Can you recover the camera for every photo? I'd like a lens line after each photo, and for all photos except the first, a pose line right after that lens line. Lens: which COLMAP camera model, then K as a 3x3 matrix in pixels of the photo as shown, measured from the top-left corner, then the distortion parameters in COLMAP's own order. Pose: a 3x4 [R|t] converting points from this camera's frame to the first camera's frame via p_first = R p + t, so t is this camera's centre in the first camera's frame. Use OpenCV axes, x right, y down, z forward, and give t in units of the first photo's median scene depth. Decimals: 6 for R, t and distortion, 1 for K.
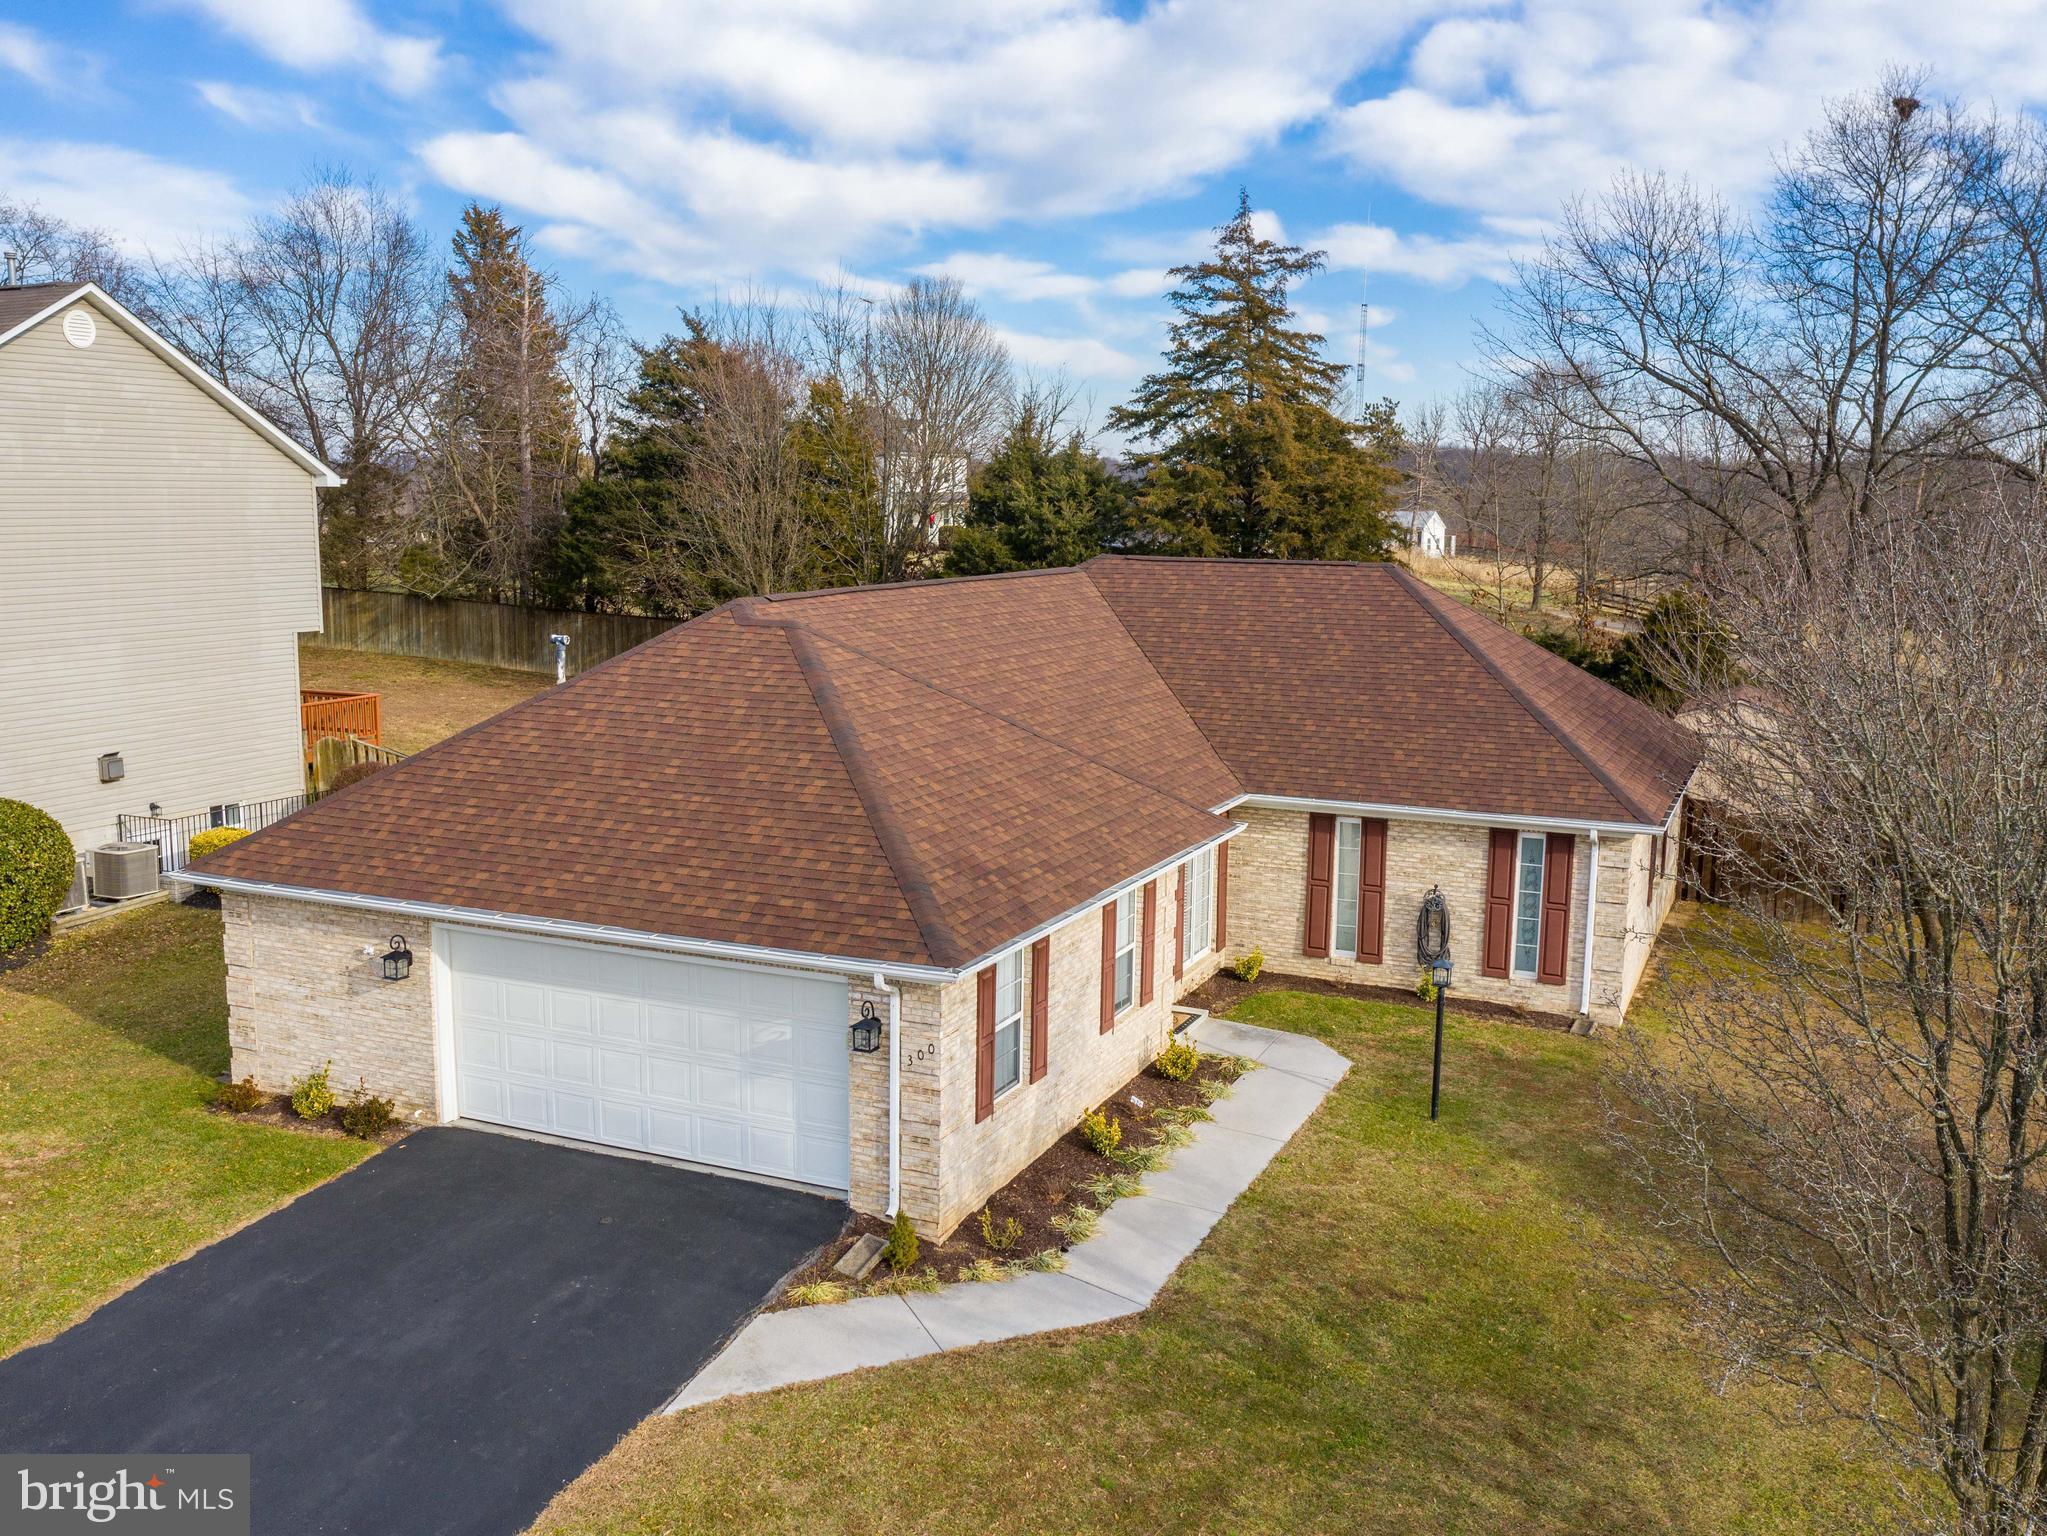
lens RADIAL K [[1802.5, 0, 1023.5], [0, 1802.5, 768.0], [0, 0, 1]] dist [-0.038109, 0.005348]
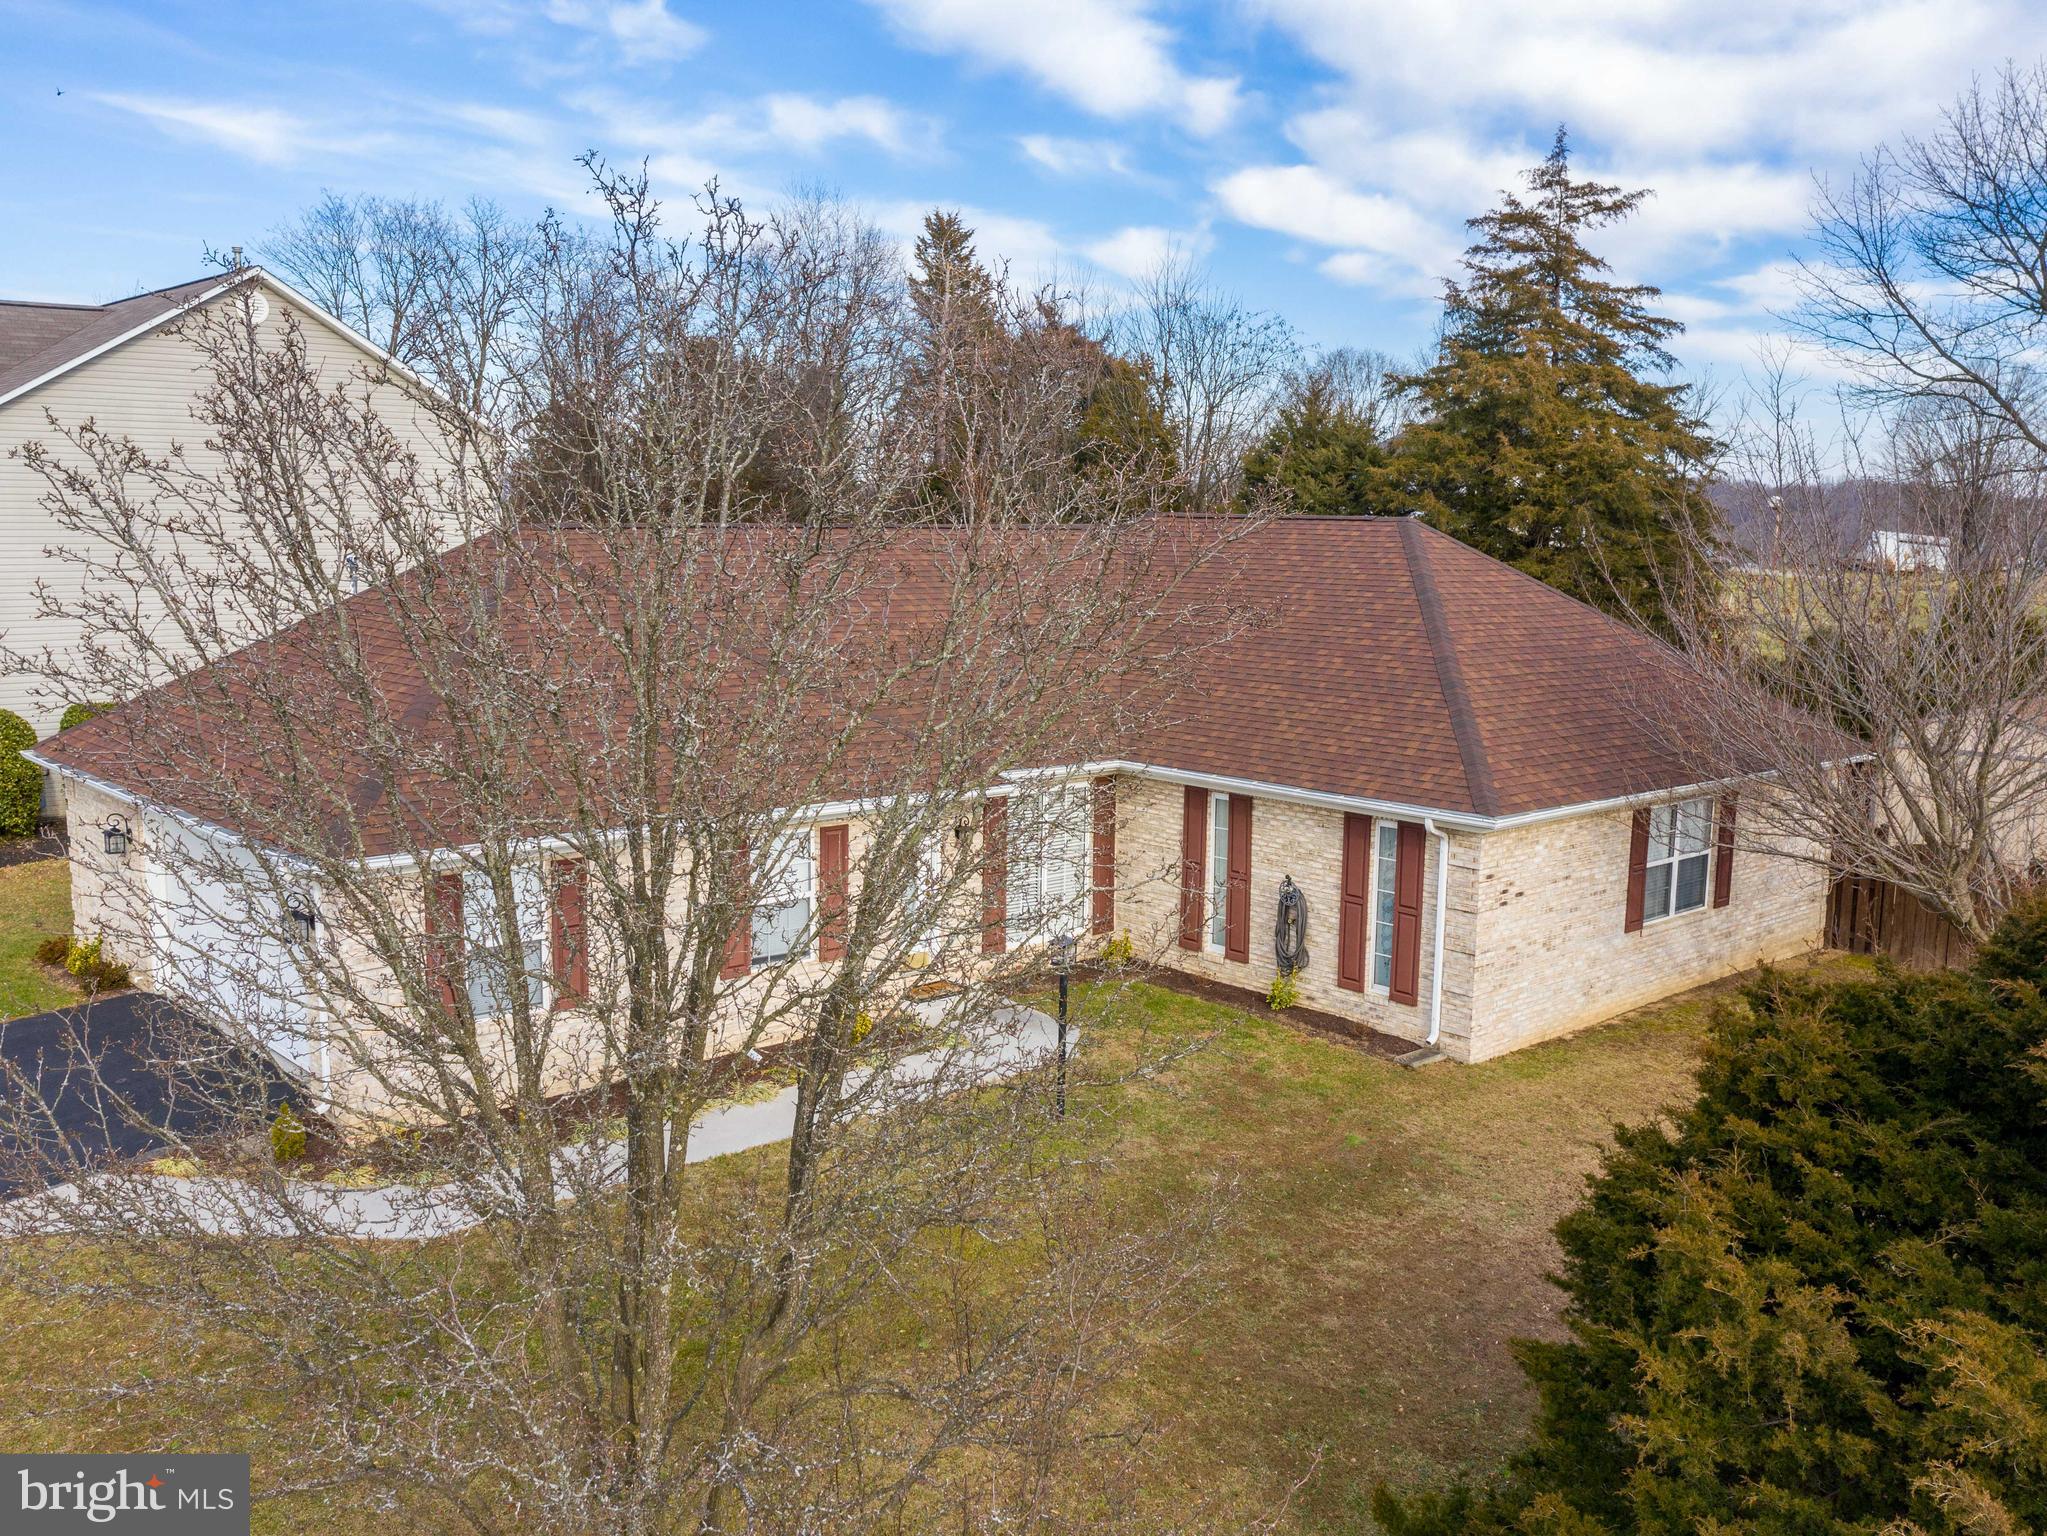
lens RADIAL K [[1835.8, 0, 1023.5], [0, 1835.8, 768.0], [0, 0, 1]] dist [-0.008152, -0.004156]
pose [[0.909178, 0.059530, -0.412130, 0.277043], [-0.068021, 0.997666, -0.005949, 0.016109], [0.410814, 0.033442, 0.911106, 0.083078]]
